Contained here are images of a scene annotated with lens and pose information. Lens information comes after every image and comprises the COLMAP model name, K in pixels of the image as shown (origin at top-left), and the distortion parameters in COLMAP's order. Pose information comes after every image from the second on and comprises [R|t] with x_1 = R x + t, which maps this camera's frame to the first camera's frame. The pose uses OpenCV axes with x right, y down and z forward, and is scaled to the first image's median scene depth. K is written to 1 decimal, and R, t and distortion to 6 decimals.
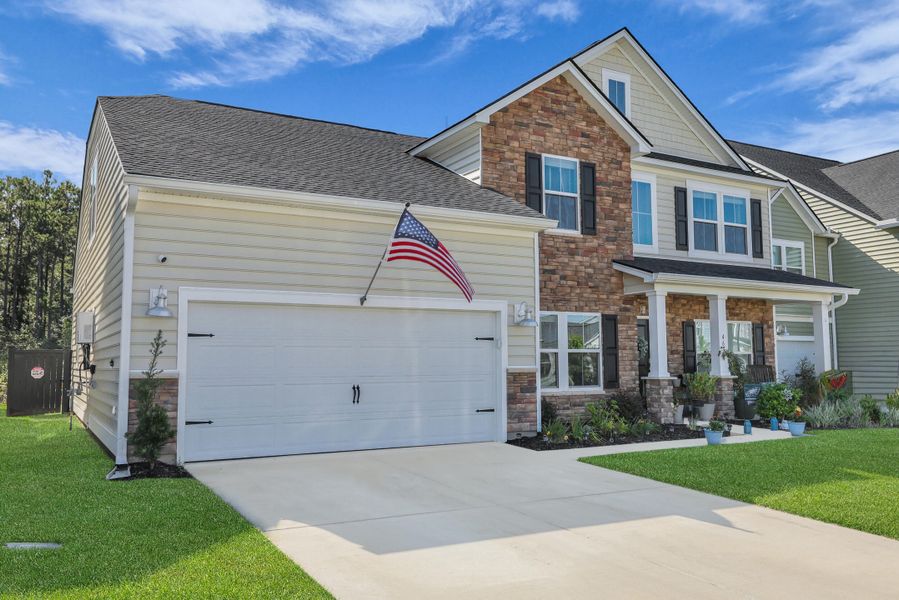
lens RADIAL K [[739.8, 0, 449.5], [0, 739.8, 300.0], [0, 0, 1]] dist [0.002474, -0.000093]
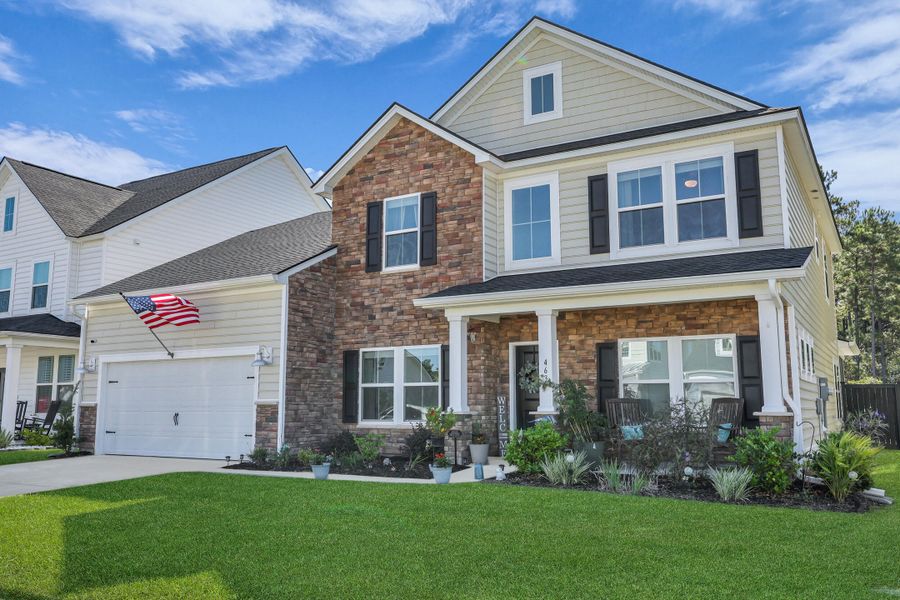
lens RADIAL K [[740.6, 0, 450.0], [0, 740.6, 300.0], [0, 0, 1]] dist [0.002474, -0.000093]
pose [[0.504908, -0.120424, -0.854731, 1.034293], [0.073230, 0.992626, -0.096594, 0.054225], [0.860061, -0.013821, 0.510004, 0.520448]]
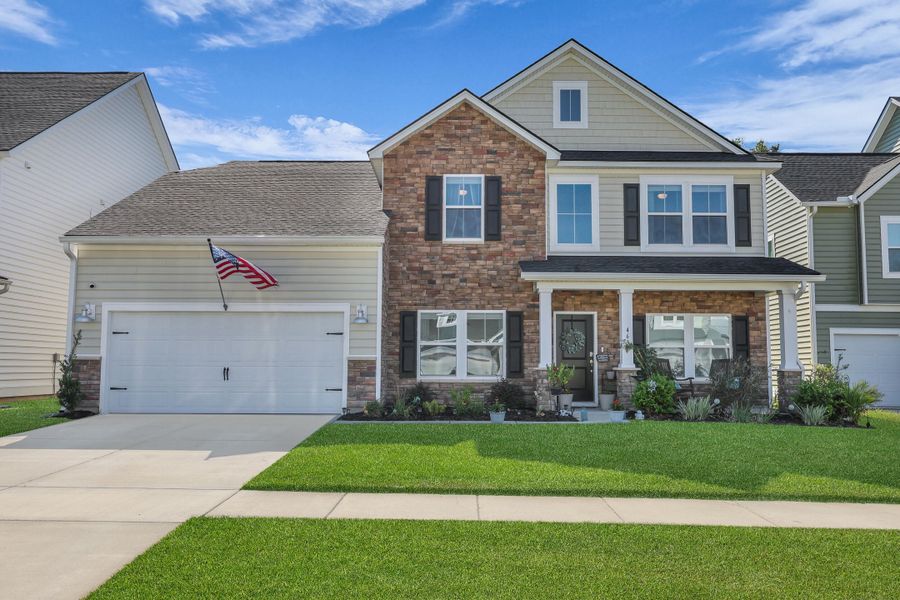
lens RADIAL K [[740.6, 0, 450.0], [0, 740.6, 300.0], [0, 0, 1]] dist [0.002474, -0.000093]
pose [[0.868805, -0.034599, -0.493944, 0.681264], [0.032943, 0.999384, -0.012058, 0.013076], [0.494057, -0.005796, 0.869410, -0.009241]]
